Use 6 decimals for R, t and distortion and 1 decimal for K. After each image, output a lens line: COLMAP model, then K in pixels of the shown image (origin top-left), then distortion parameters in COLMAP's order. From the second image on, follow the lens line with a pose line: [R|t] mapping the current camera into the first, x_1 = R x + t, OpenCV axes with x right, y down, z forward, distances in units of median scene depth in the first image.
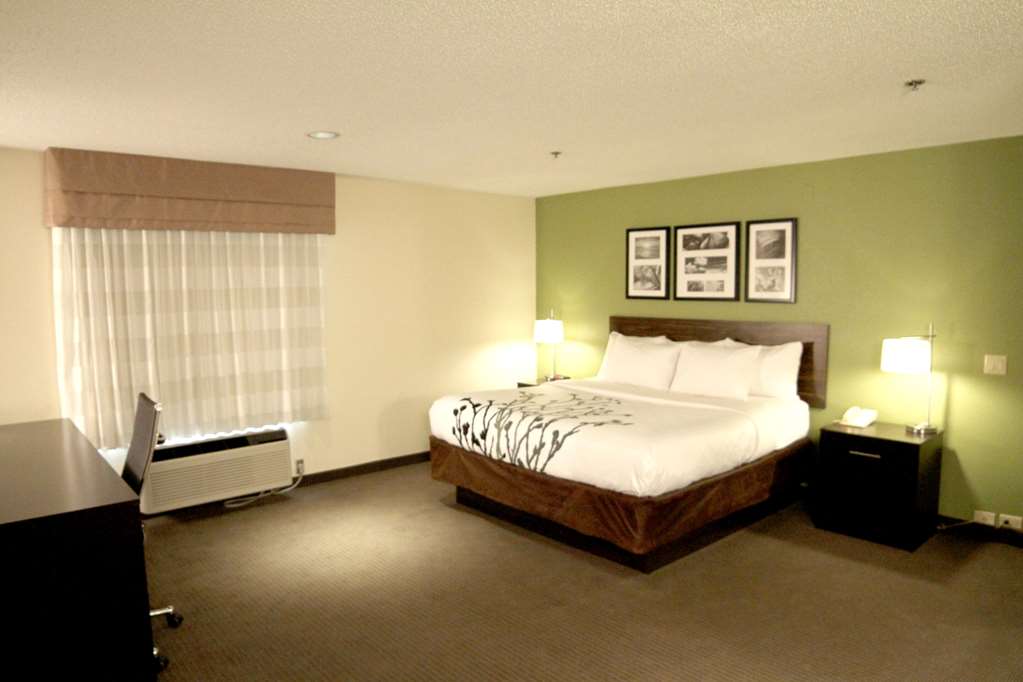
lens RADIAL K [[679.2, 0, 514.2], [0, 679.2, 350.9], [0, 0, 1]] dist [-0.118461, 0.051656]
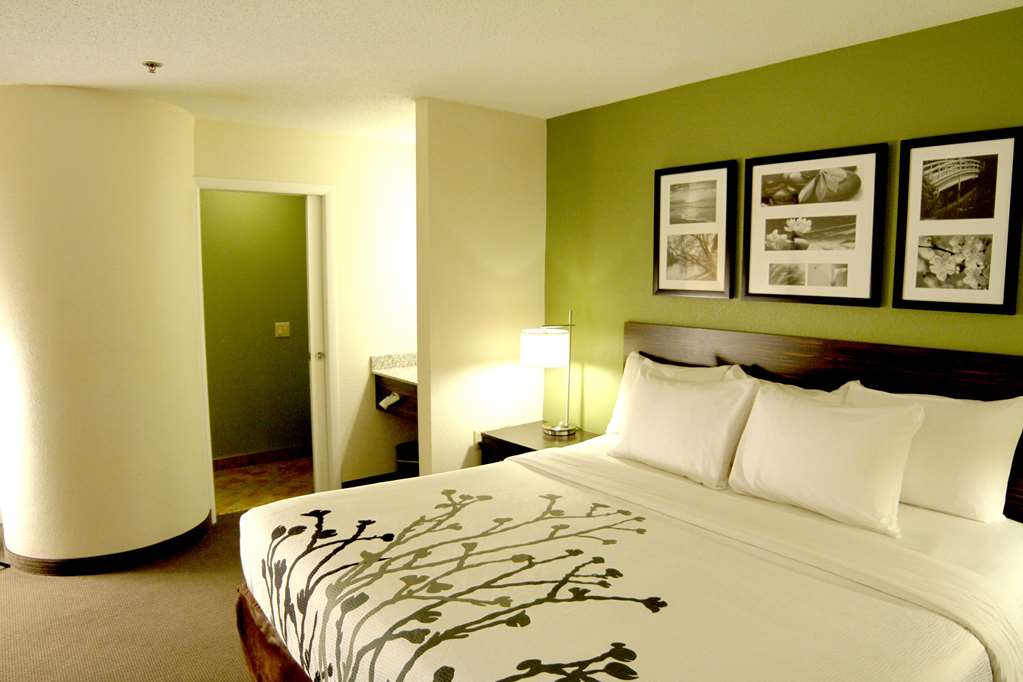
lens RADIAL K [[679.2, 0, 514.2], [0, 679.2, 350.9], [0, 0, 1]] dist [-0.118461, 0.051656]
pose [[0.998566, 0.028789, -0.045135, 0.088789], [-0.028331, 0.999541, 0.010750, -0.037942], [0.045424, -0.009456, 0.998923, 0.495660]]
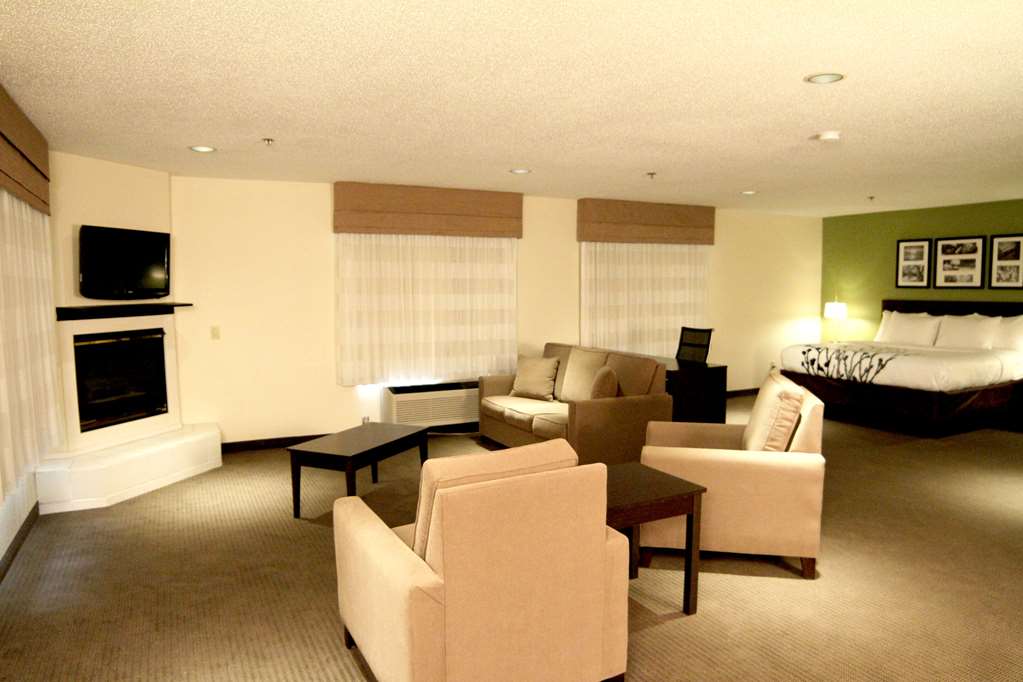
lens RADIAL K [[679.2, 0, 514.2], [0, 679.2, 350.9], [0, 0, 1]] dist [-0.118461, 0.051656]
pose [[0.969930, 0.021948, -0.242391, -0.331513], [-0.021805, 0.999757, 0.003274, 0.083597], [0.242404, 0.002109, 0.970173, -0.661696]]
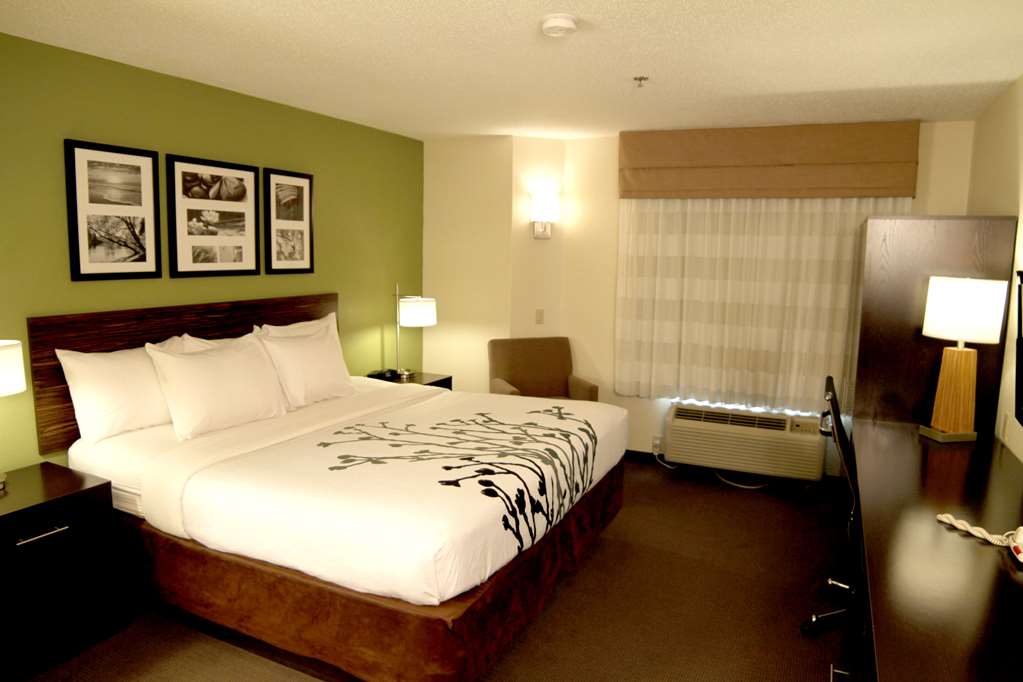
lens RADIAL K [[679.2, 0, 514.2], [0, 679.2, 350.9], [0, 0, 1]] dist [-0.118461, 0.051656]
pose [[-0.394067, -0.114854, 0.911877, -0.464065], [0.099582, 0.980984, 0.166593, -0.084530], [-0.913671, 0.156455, -0.375136, 1.020676]]
